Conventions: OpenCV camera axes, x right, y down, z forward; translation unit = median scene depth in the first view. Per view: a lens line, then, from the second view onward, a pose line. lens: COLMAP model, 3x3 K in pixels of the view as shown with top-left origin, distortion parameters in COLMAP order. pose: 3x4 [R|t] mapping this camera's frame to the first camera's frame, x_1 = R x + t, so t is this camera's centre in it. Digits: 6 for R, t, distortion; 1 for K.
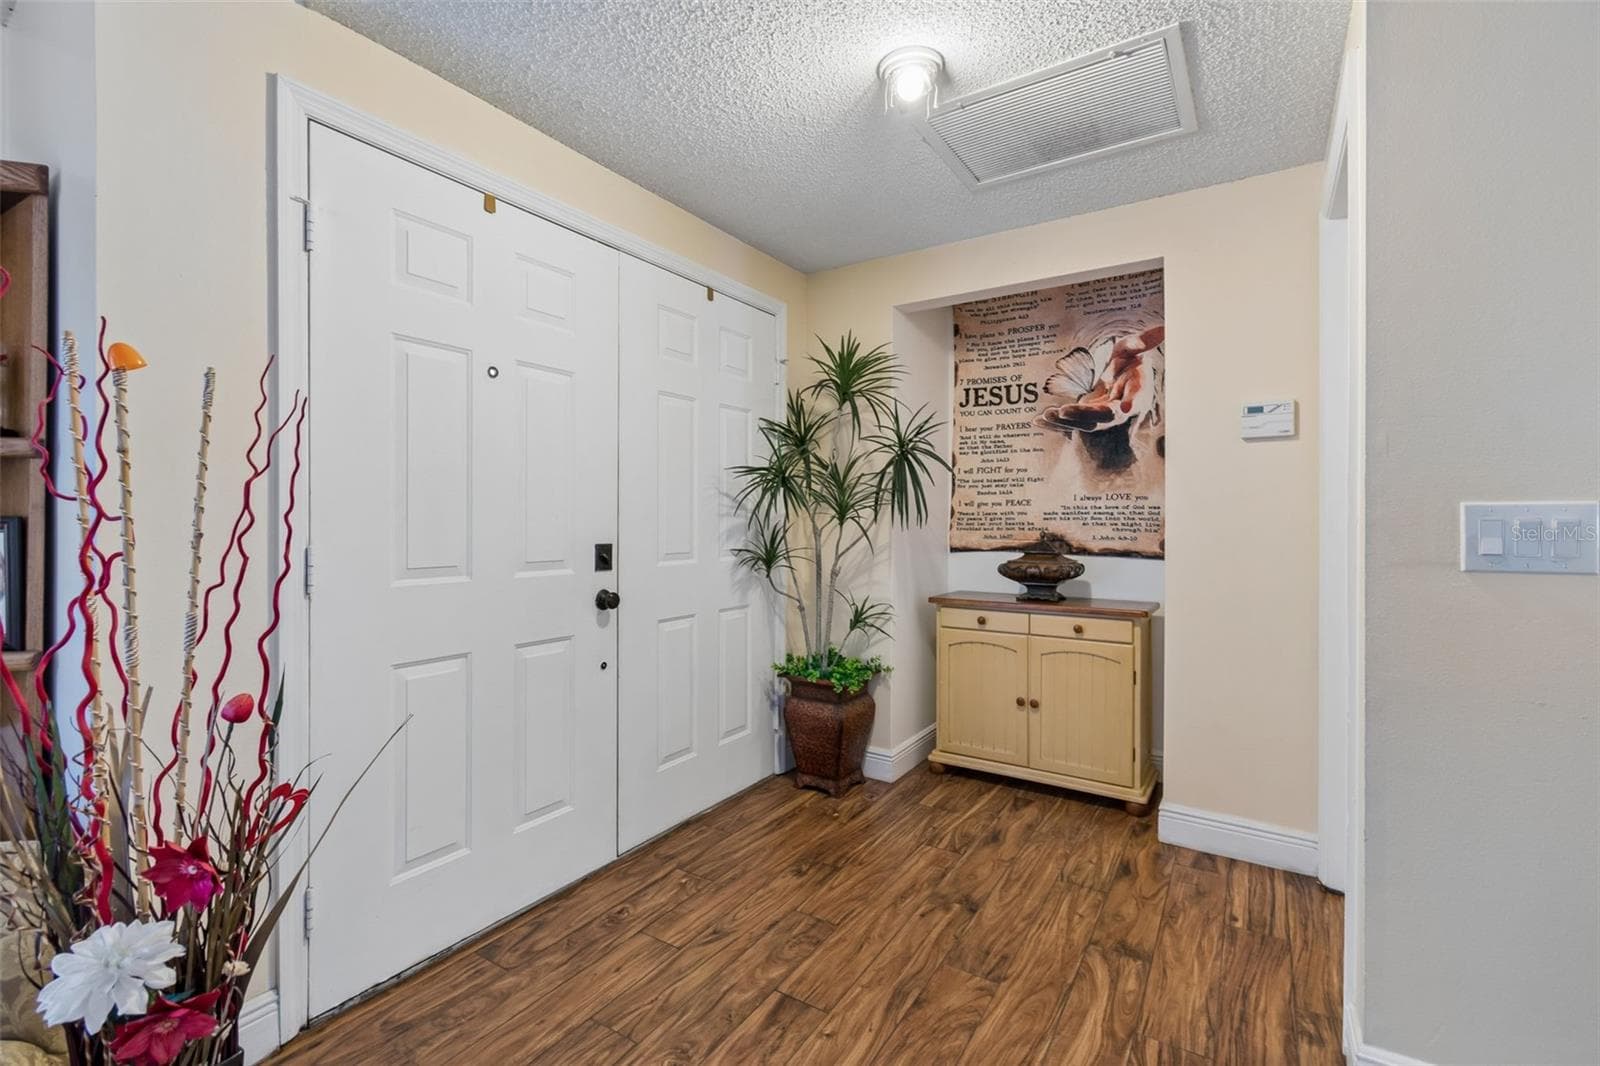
lens RADIAL K [[710.0, 0, 799.8], [0, 710.0, 527.0], [0, 0, 1]] dist [0.006165, -0.002935]
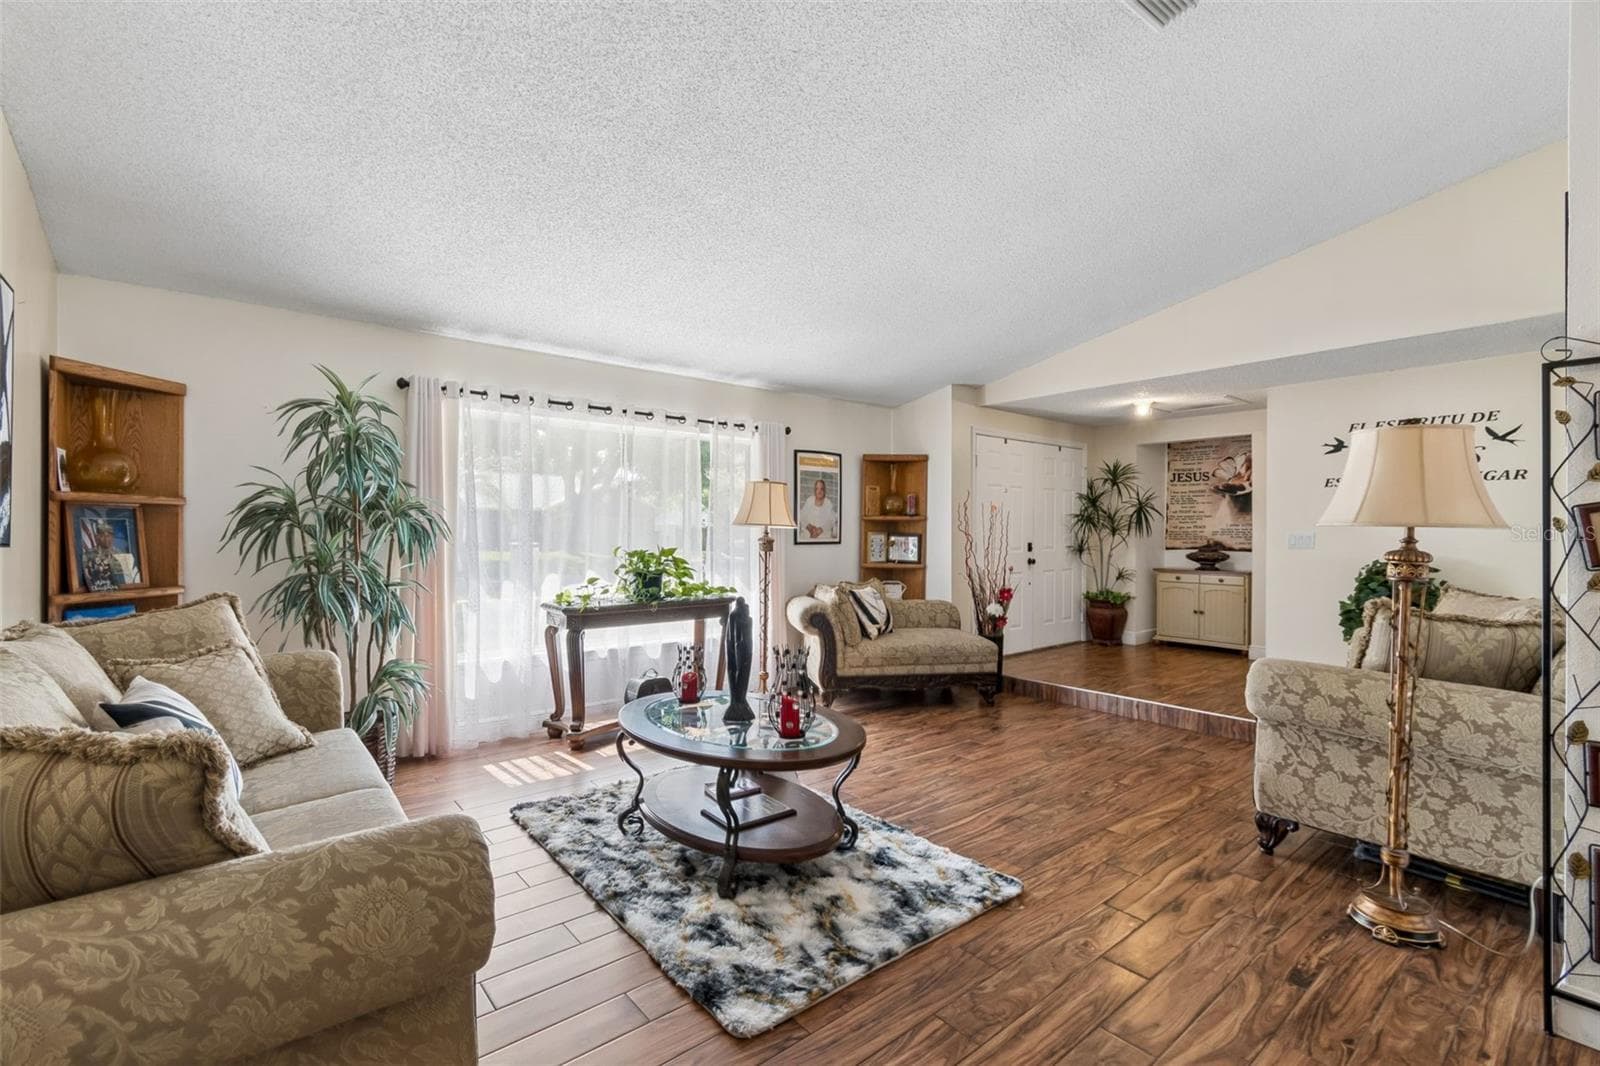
lens RADIAL K [[710.0, 0, 788.1], [0, 710.0, 531.2], [0, 0, 1]] dist [0.006165, -0.002935]
pose [[0.950349, 0.002861, -0.311174, -0.233882], [-0.005656, 0.999951, -0.008082, 0.003799], [0.311136, 0.009440, 0.950319, -1.612607]]
